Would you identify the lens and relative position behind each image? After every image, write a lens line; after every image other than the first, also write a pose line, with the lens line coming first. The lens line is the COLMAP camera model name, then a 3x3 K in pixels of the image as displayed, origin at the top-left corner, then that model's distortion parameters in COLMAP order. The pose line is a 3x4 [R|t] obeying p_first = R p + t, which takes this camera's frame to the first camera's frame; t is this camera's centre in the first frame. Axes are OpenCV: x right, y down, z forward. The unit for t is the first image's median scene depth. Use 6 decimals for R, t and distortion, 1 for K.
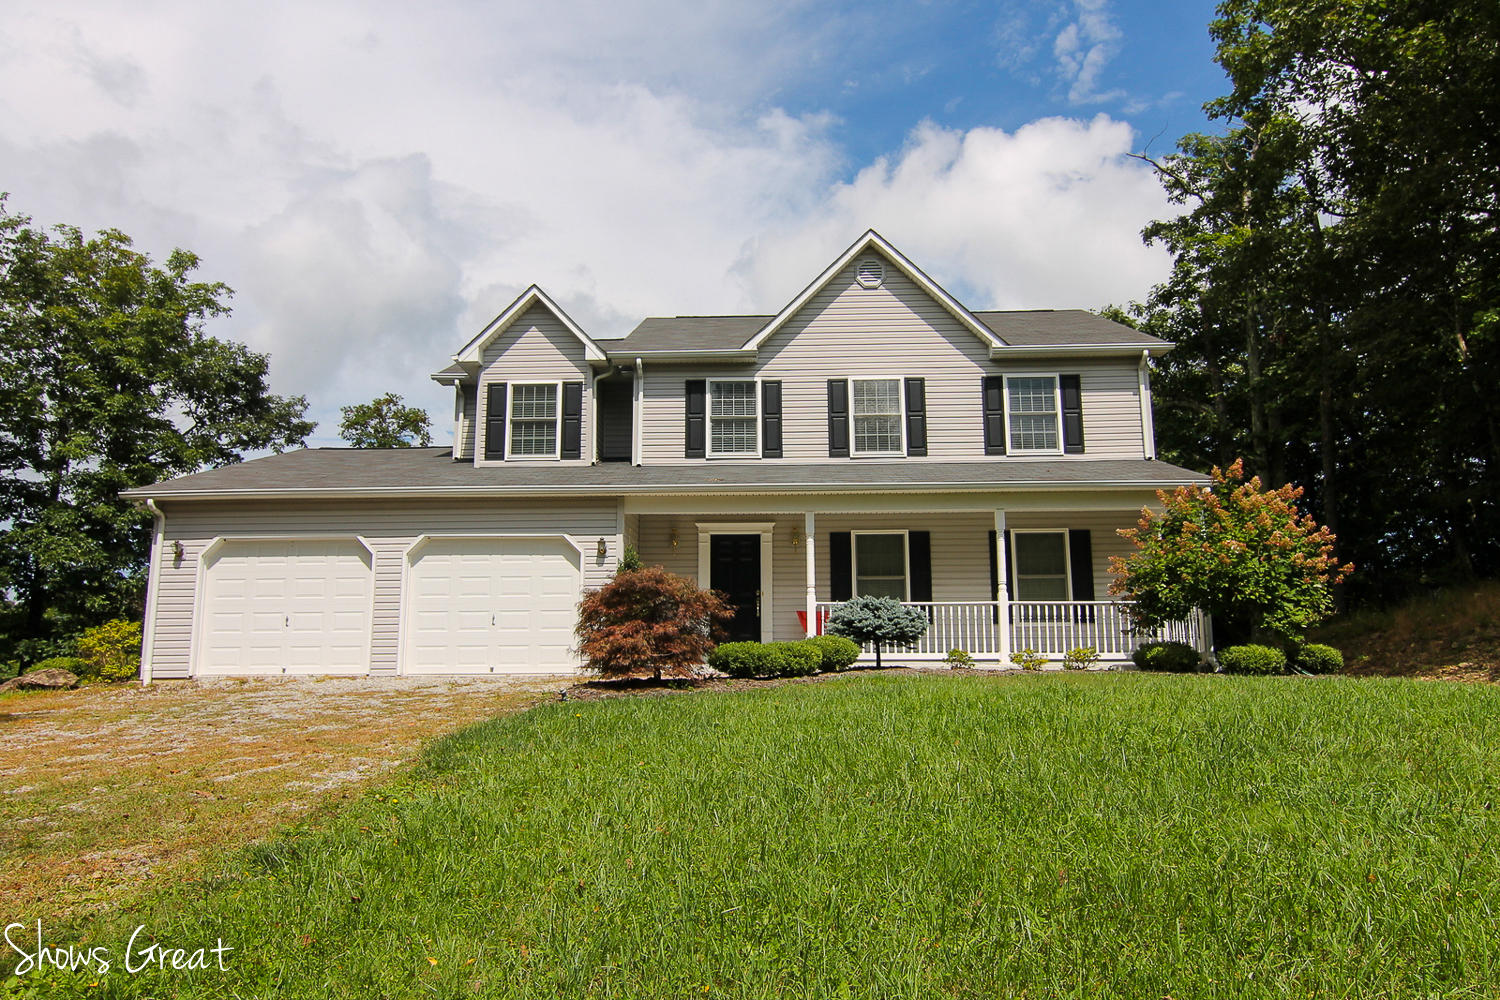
lens RADIAL K [[947.6, 0, 745.9], [0, 947.6, 489.6], [0, 0, 1]] dist [-0.000734, -0.014576]
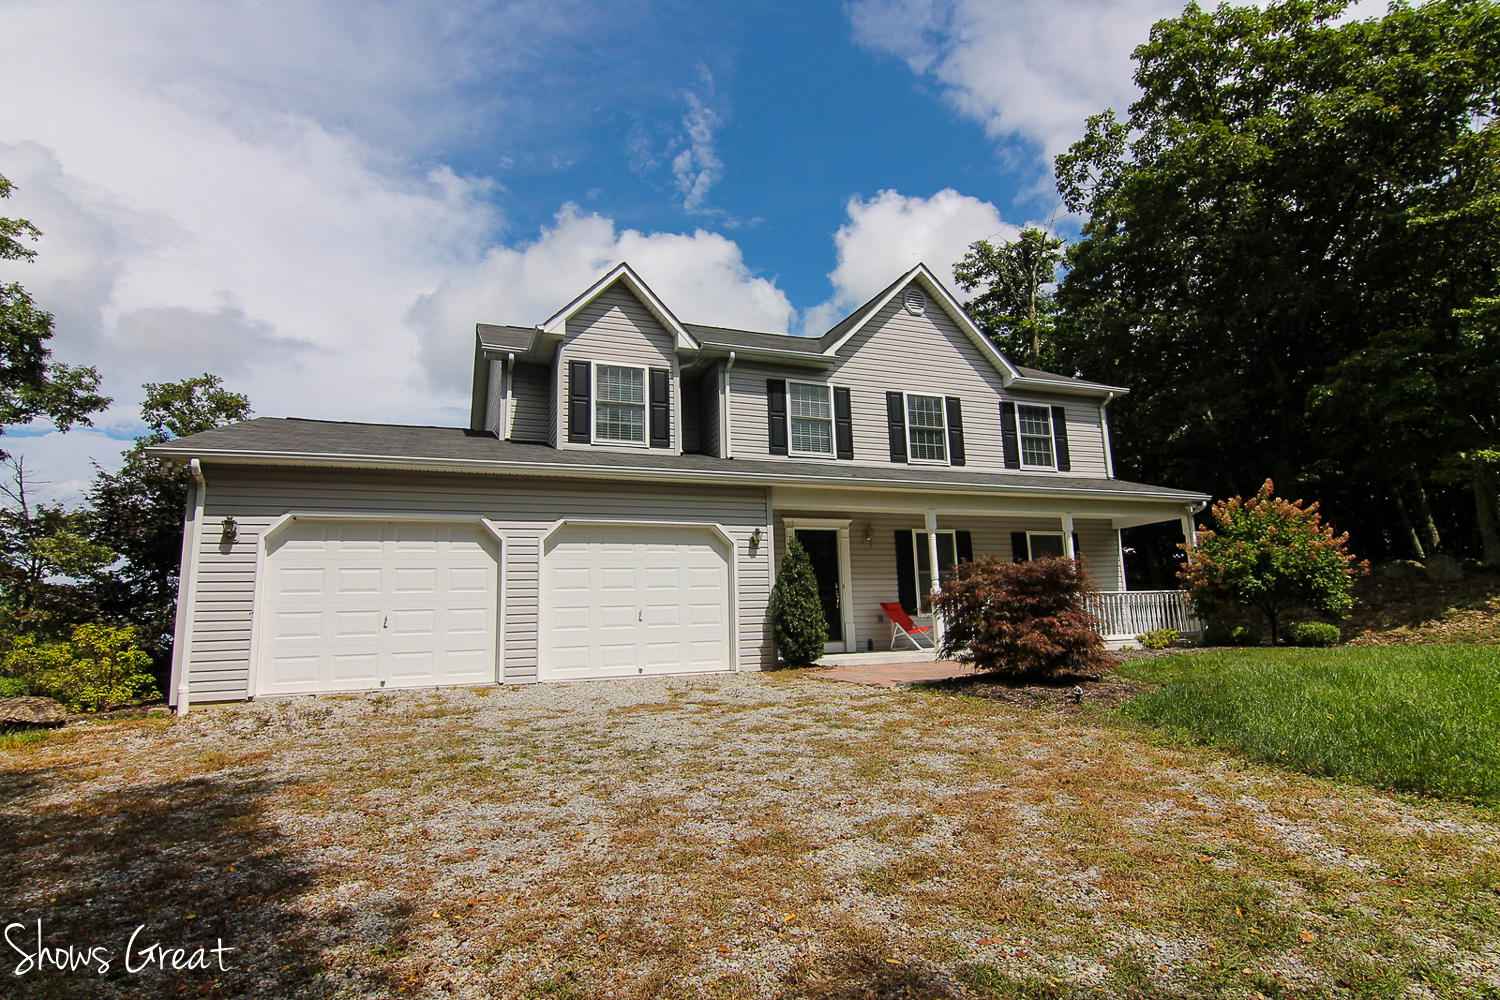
lens RADIAL K [[743.0, 0, 234.9], [0, 743.0, 508.1], [0, 0, 1]] dist [-0.002532, -0.000861]
pose [[0.917272, 0.046464, 0.395542, -0.915947], [-0.037748, 0.998843, -0.029795, 0.071057], [-0.396469, 0.012399, 0.917964, 0.500858]]
